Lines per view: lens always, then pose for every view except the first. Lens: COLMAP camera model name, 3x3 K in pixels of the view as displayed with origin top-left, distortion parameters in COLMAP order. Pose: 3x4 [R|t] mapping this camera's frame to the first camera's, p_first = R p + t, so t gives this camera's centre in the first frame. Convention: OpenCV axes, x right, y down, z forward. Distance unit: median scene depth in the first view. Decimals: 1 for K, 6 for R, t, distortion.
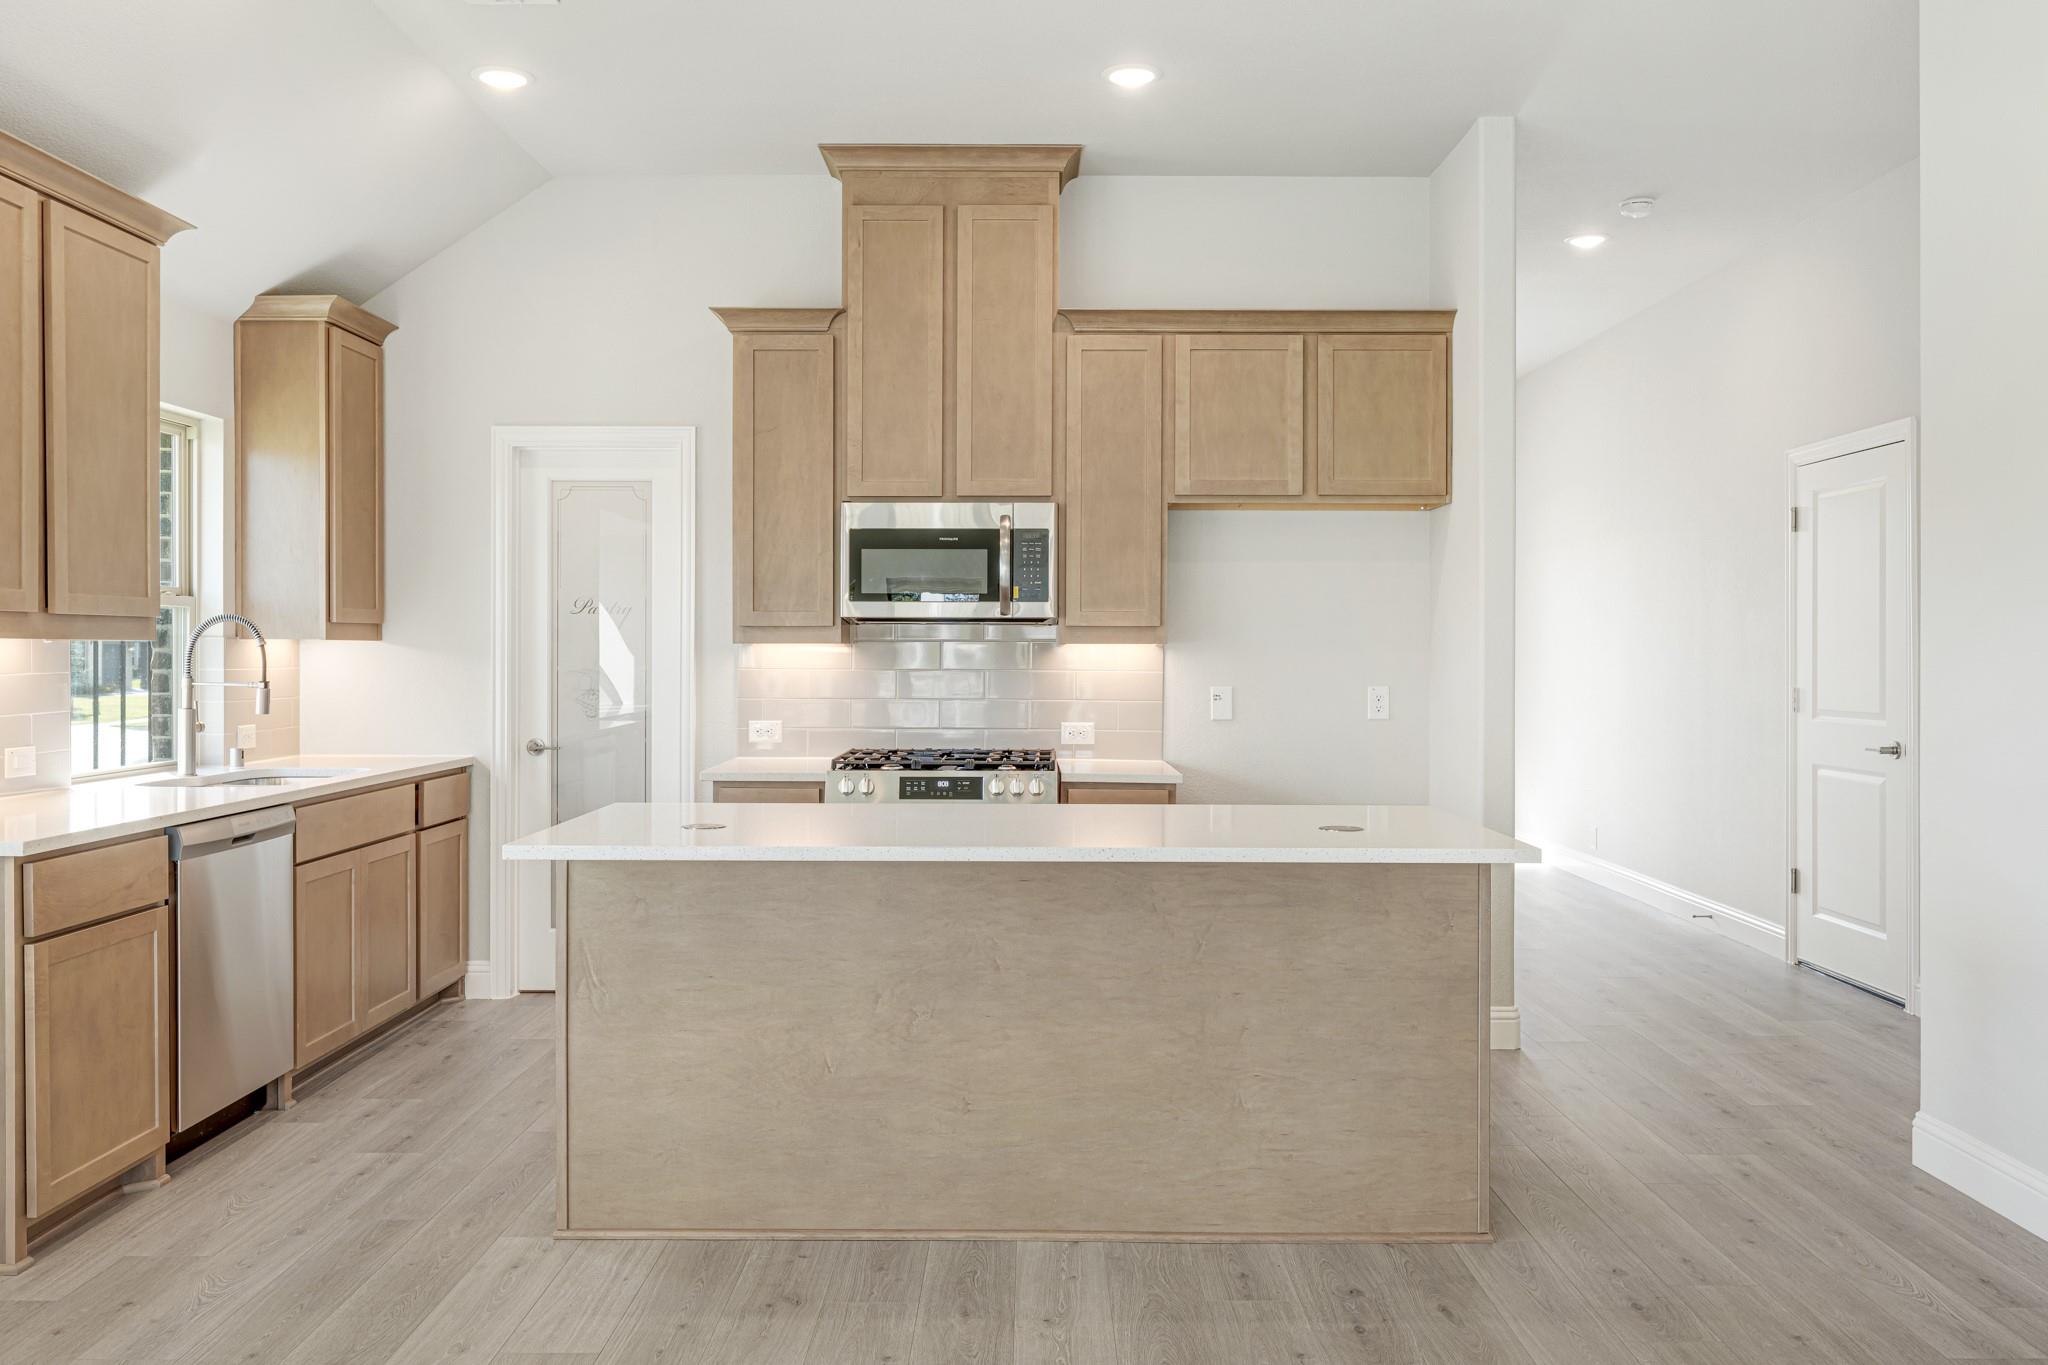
lens RADIAL K [[1609.7, 0, 1015.5], [0, 1609.7, 644.6], [0, 0, 1]] dist [-0.003672, 0.006771]
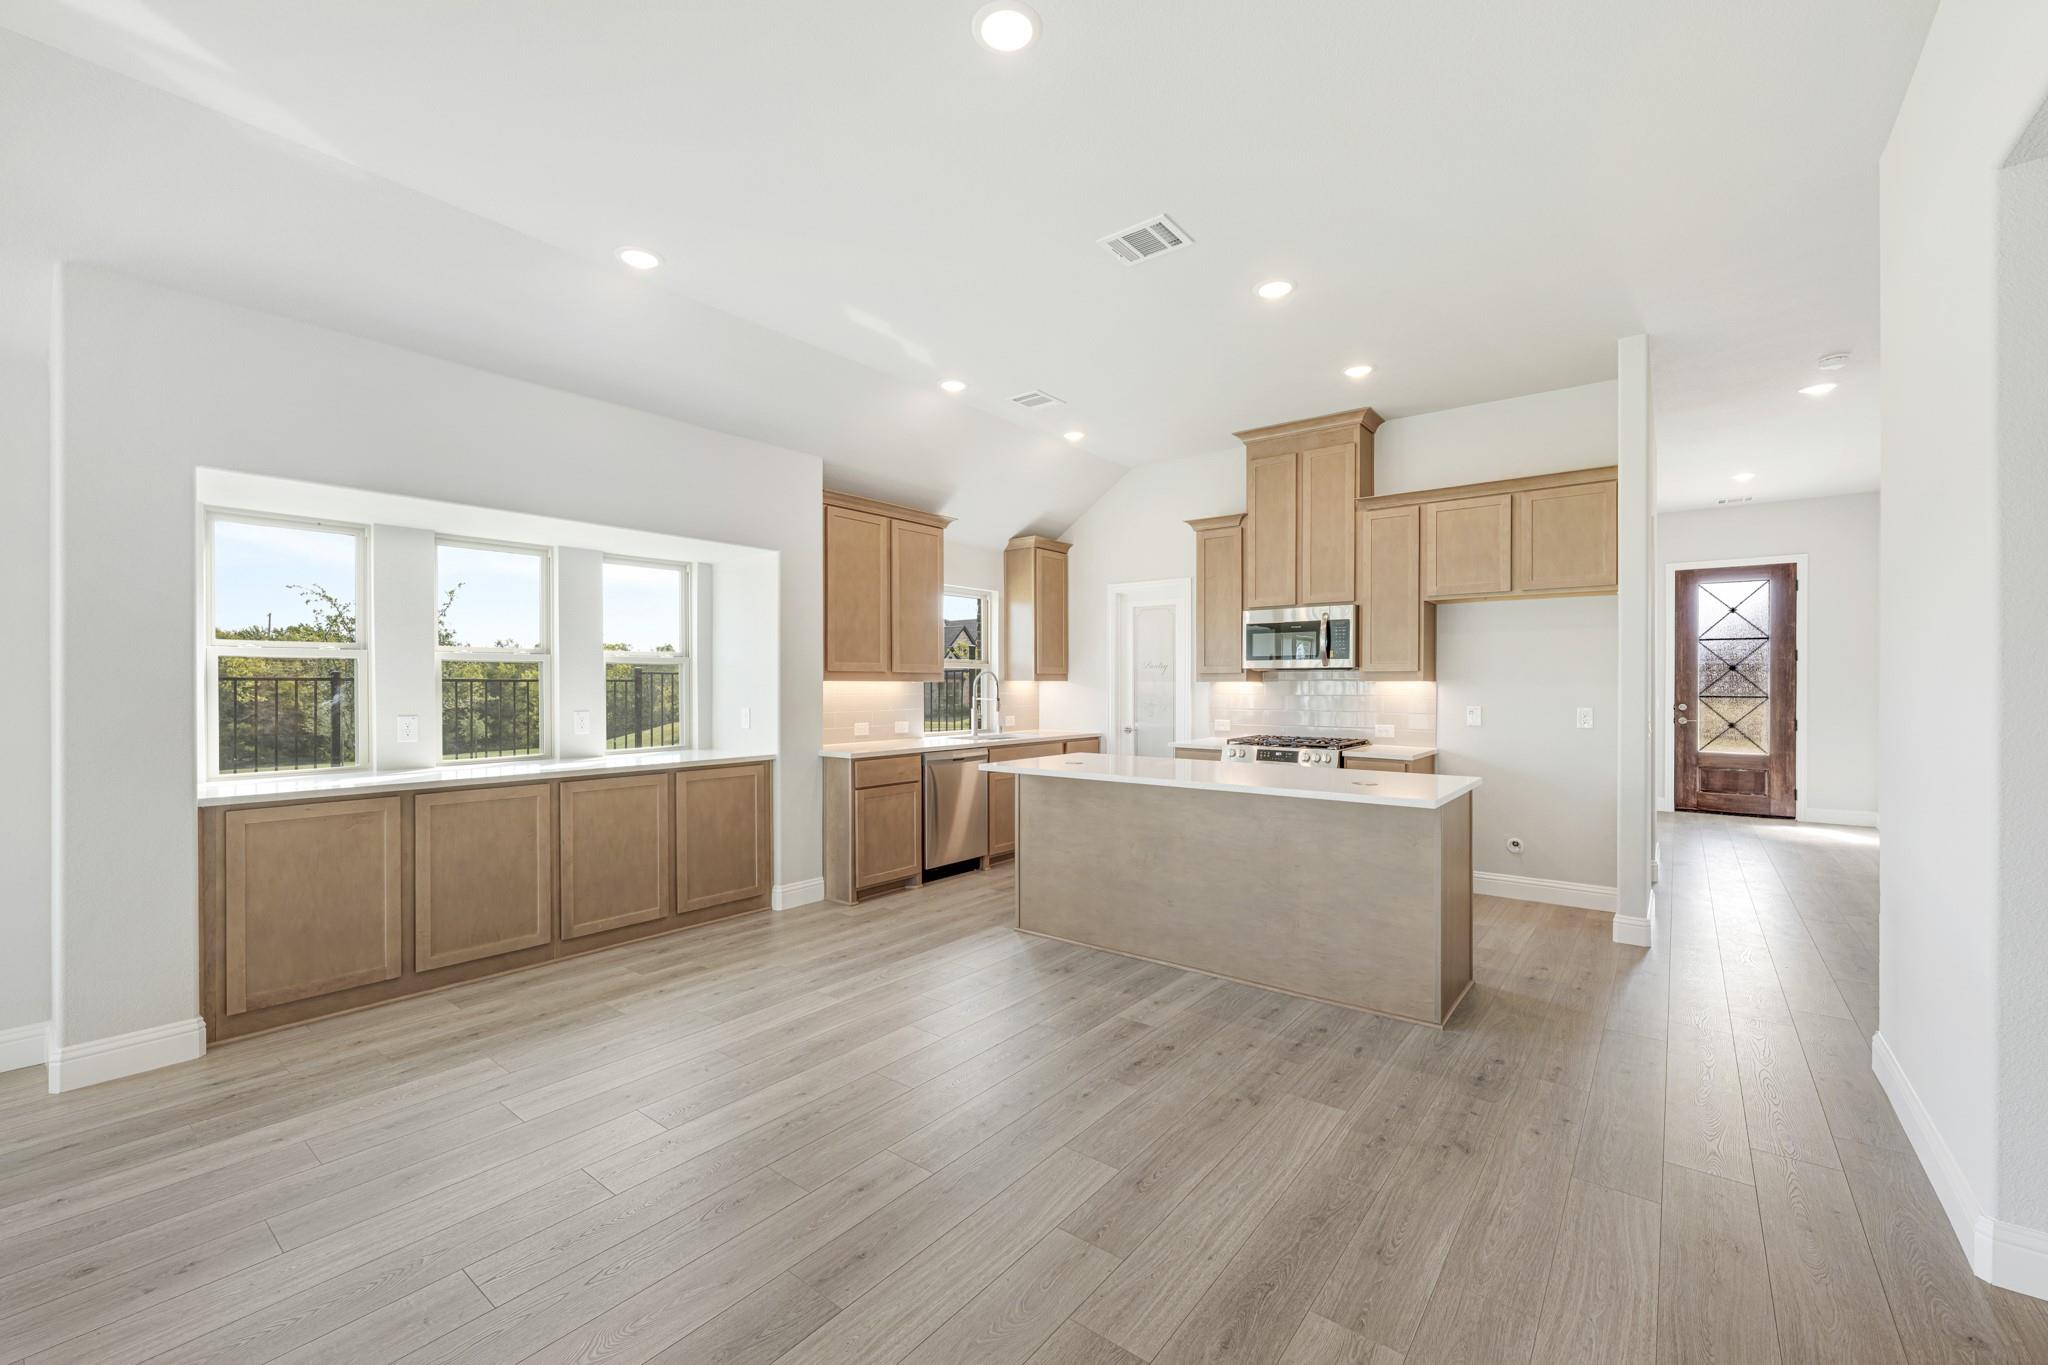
lens RADIAL K [[830.2, 0, 1018.4], [0, 830.2, 682.5], [0, 0, 1]] dist [-0.000377, 0.000071]
pose [[0.790220, -0.003354, -0.612814, 0.302108], [0.003043, 0.999994, -0.001549, 0.000990], [0.612816, -0.000641, 0.790225, 0.016468]]
